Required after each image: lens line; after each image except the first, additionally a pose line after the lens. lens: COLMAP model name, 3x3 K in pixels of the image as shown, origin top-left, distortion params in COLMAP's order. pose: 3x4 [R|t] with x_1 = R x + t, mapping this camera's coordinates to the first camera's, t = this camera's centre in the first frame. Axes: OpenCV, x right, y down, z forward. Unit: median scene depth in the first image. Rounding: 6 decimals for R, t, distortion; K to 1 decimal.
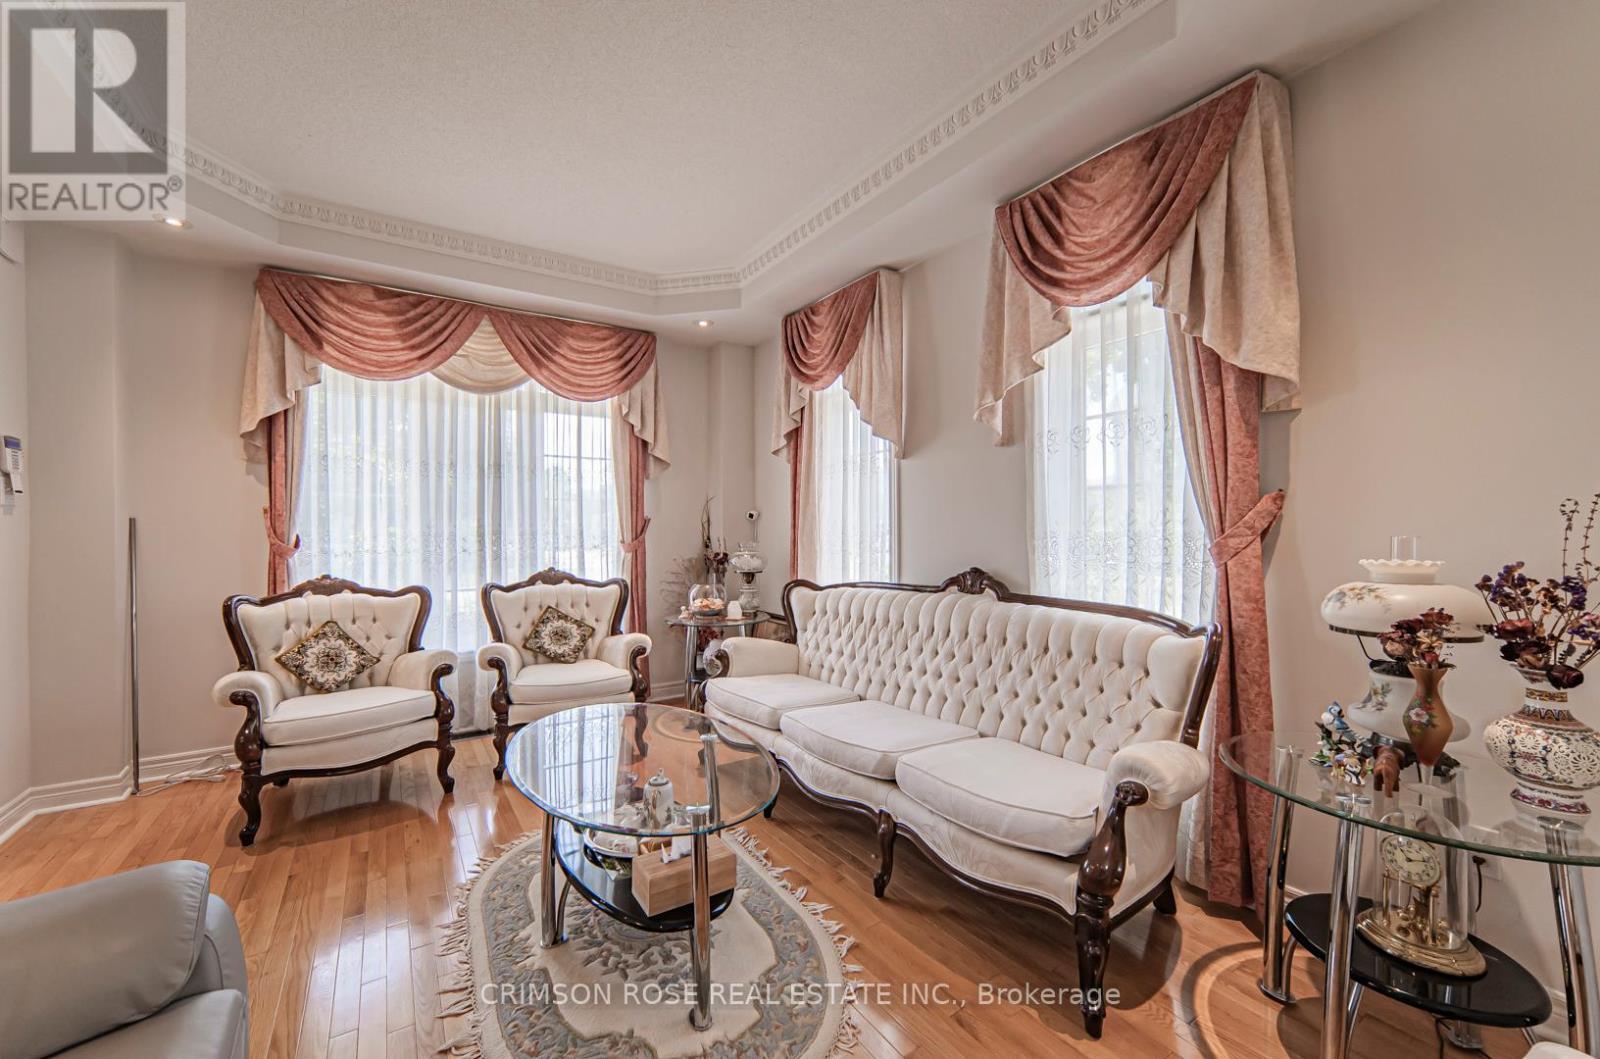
lens RADIAL K [[623.3, 0, 799.7], [0, 623.3, 530.9], [0, 0, 1]] dist [0.000560, 0.000018]
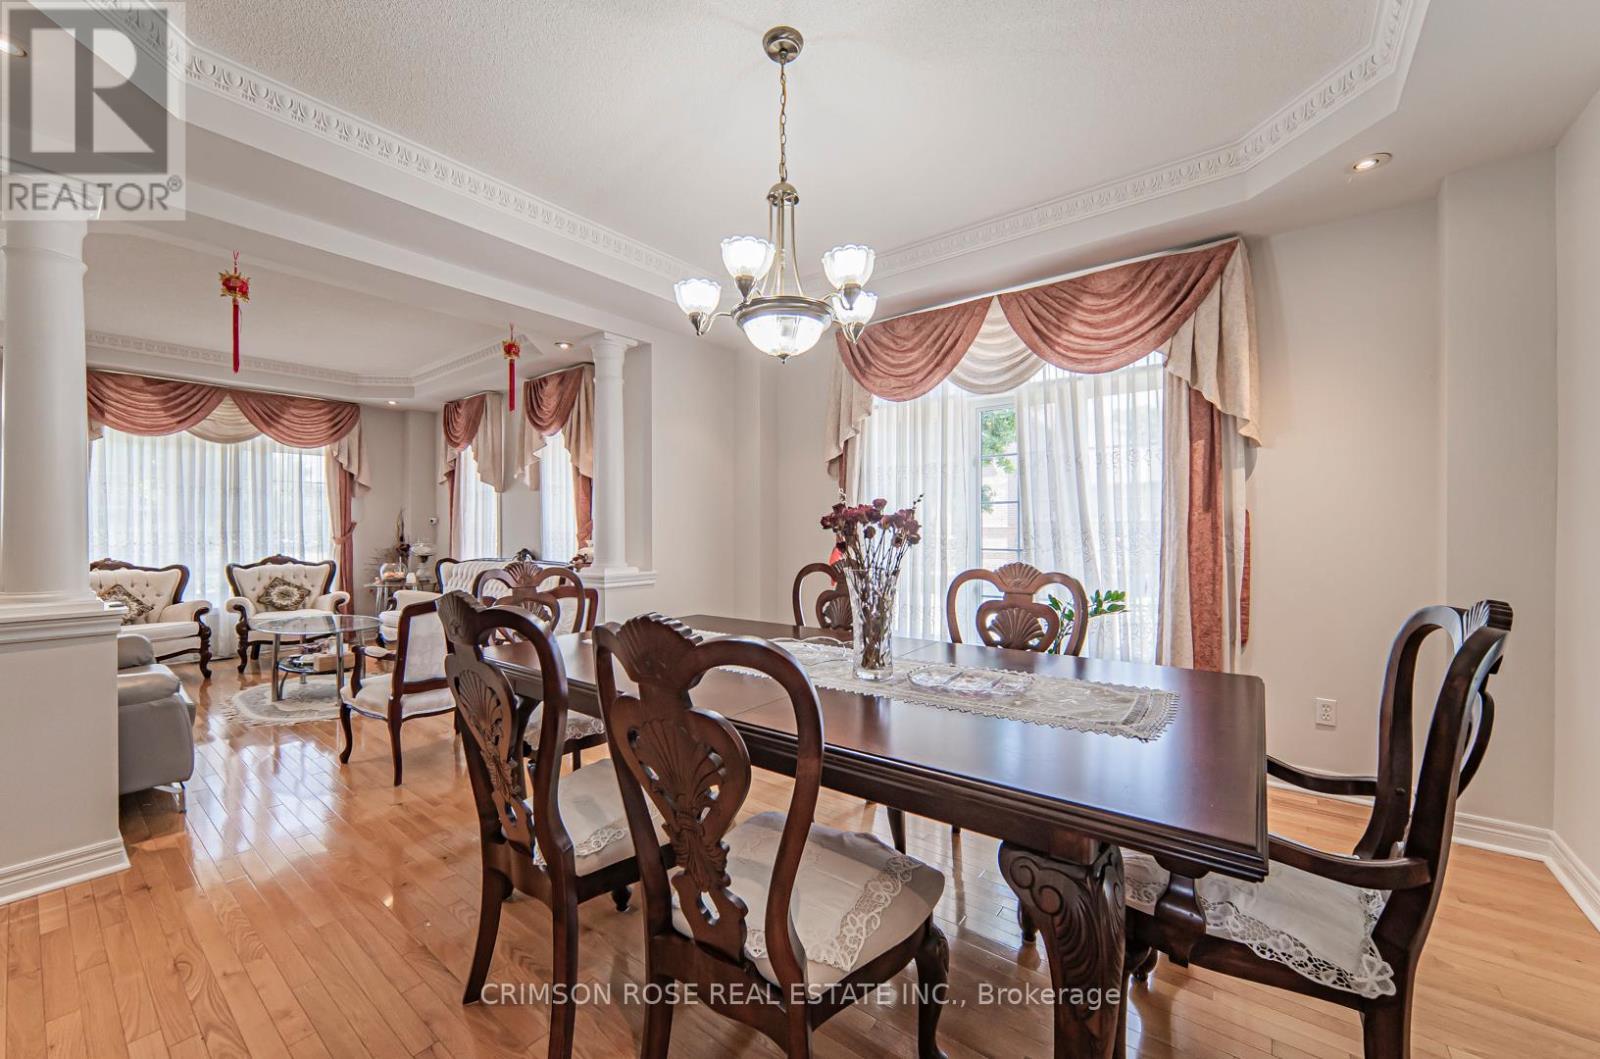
lens RADIAL K [[623.3, 0, 800.5], [0, 623.3, 530.4], [0, 0, 1]] dist [0.000560, 0.000018]
pose [[0.950737, 0.000286, 0.309998, 0.385941], [-0.000332, 1.000000, 0.000097, -0.001179], [-0.309998, -0.000195, 0.950737, -0.952864]]
